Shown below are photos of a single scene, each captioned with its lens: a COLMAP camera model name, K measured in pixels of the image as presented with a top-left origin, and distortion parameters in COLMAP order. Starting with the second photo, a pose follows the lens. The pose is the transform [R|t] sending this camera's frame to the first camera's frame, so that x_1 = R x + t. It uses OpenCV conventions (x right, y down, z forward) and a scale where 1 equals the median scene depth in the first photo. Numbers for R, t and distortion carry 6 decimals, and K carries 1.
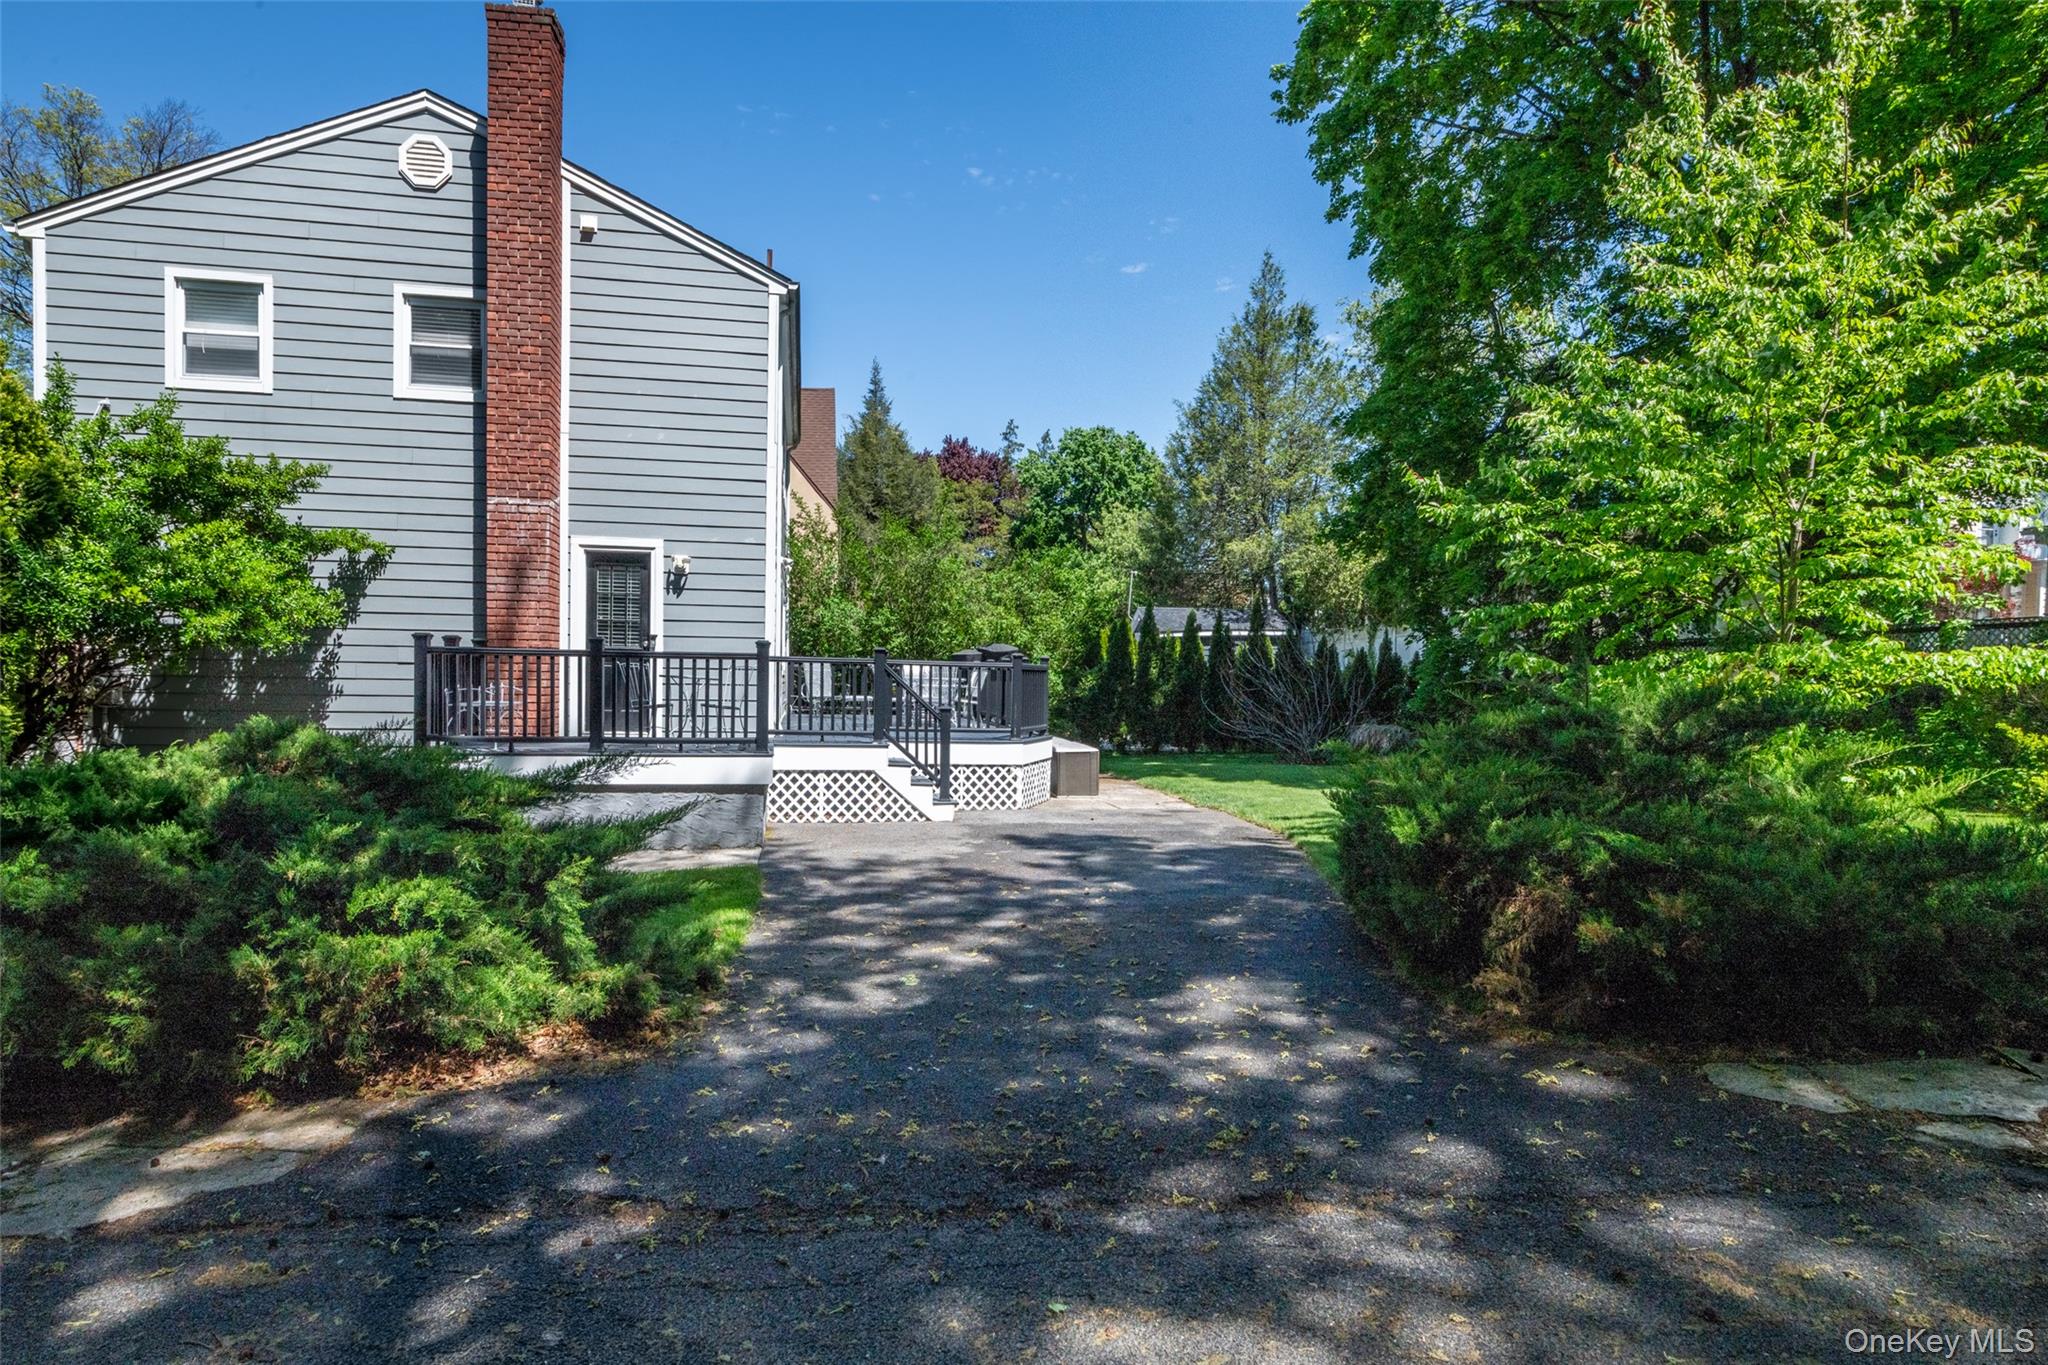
lens RADIAL K [[1018.9, 0, 1020.0], [0, 1018.9, 689.4], [0, 0, 1]] dist [0.001186, -0.000062]
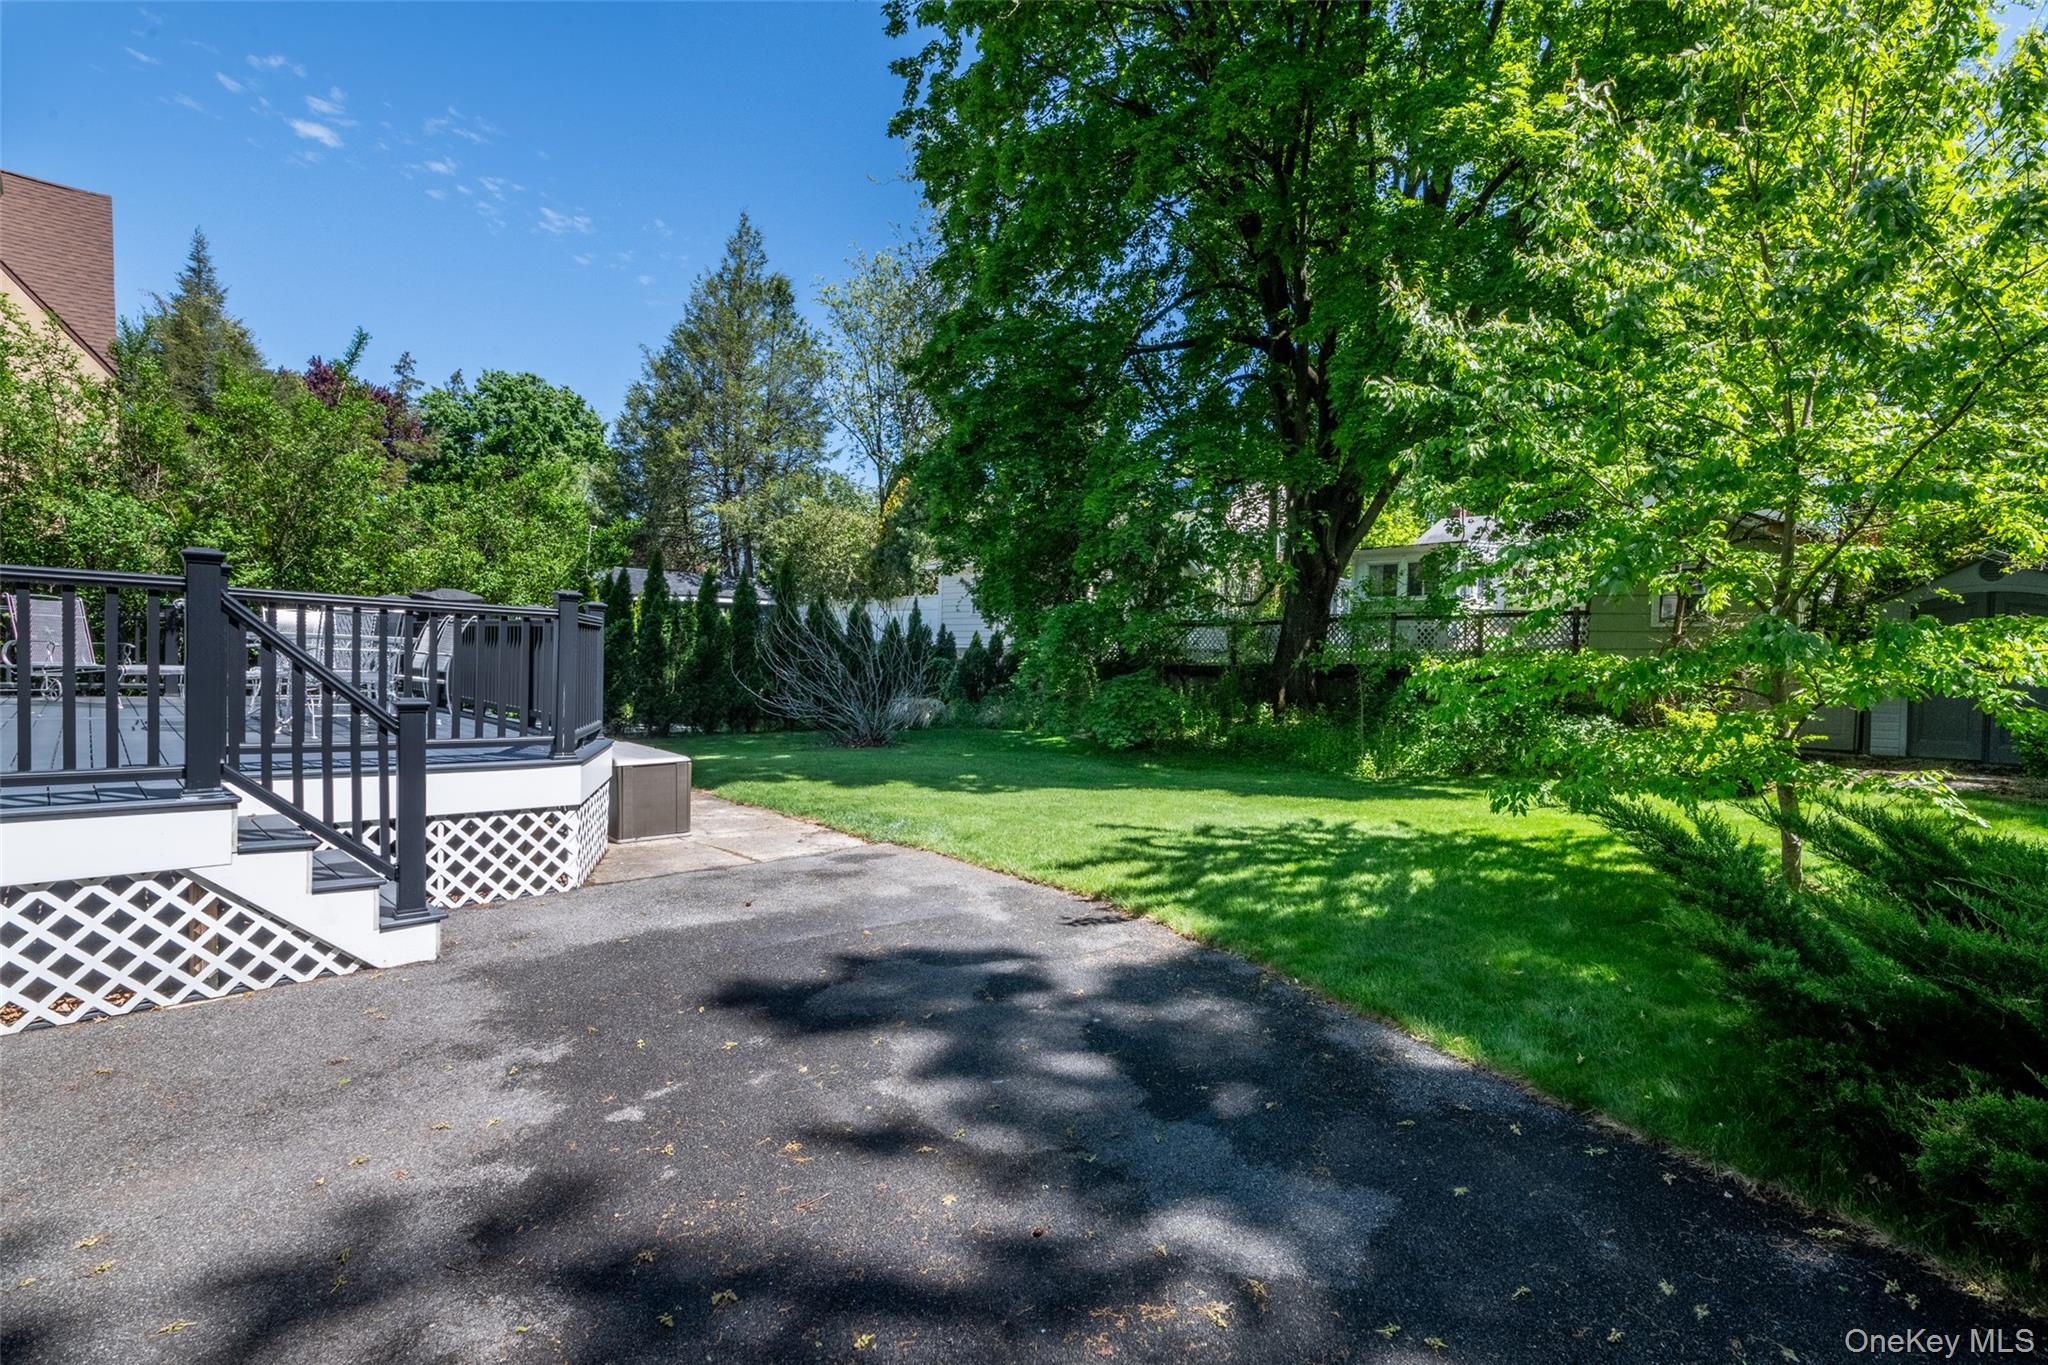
lens RADIAL K [[868.8, 0, 1024.0], [0, 868.8, 682.5], [0, 0, 1]] dist [-0.000664, -0.000281]
pose [[0.815901, -0.003106, 0.578184, -0.041873], [-0.012537, 0.999655, 0.023062, -0.000936], [-0.578056, -0.026065, 0.815580, 0.307676]]
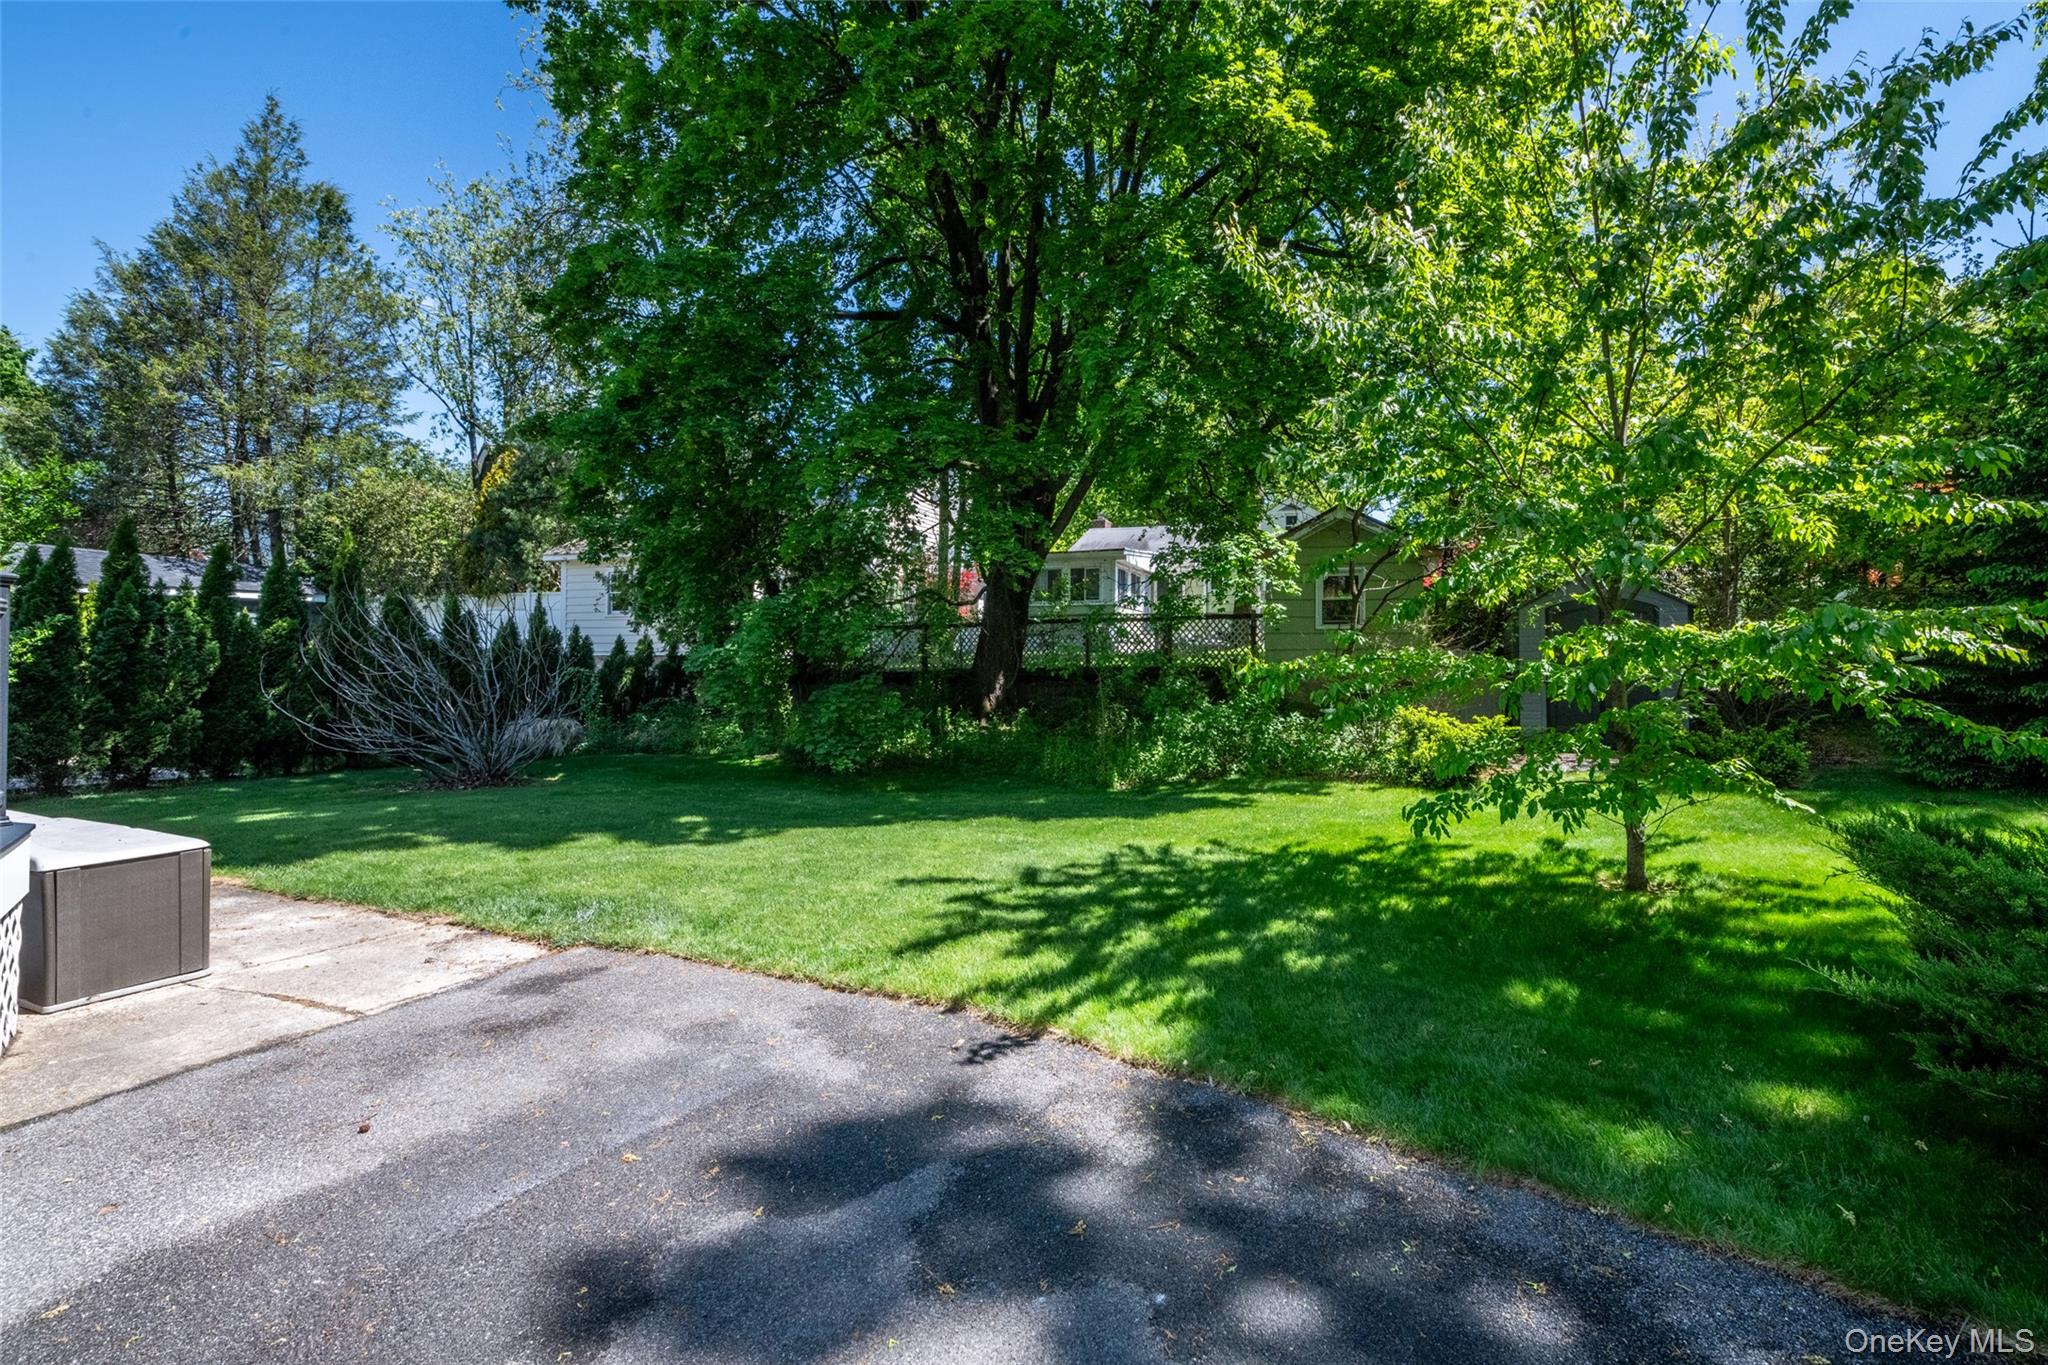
lens RADIAL K [[890.5, 0, 996.4], [0, 890.5, 654.3], [0, 0, 1]] dist [0.000017, 0.000626]
pose [[0.544736, 0.012355, 0.838516, -0.026481], [0.004864, 0.999828, -0.017892, -0.000727], [-0.838593, 0.013826, 0.544583, 0.391648]]
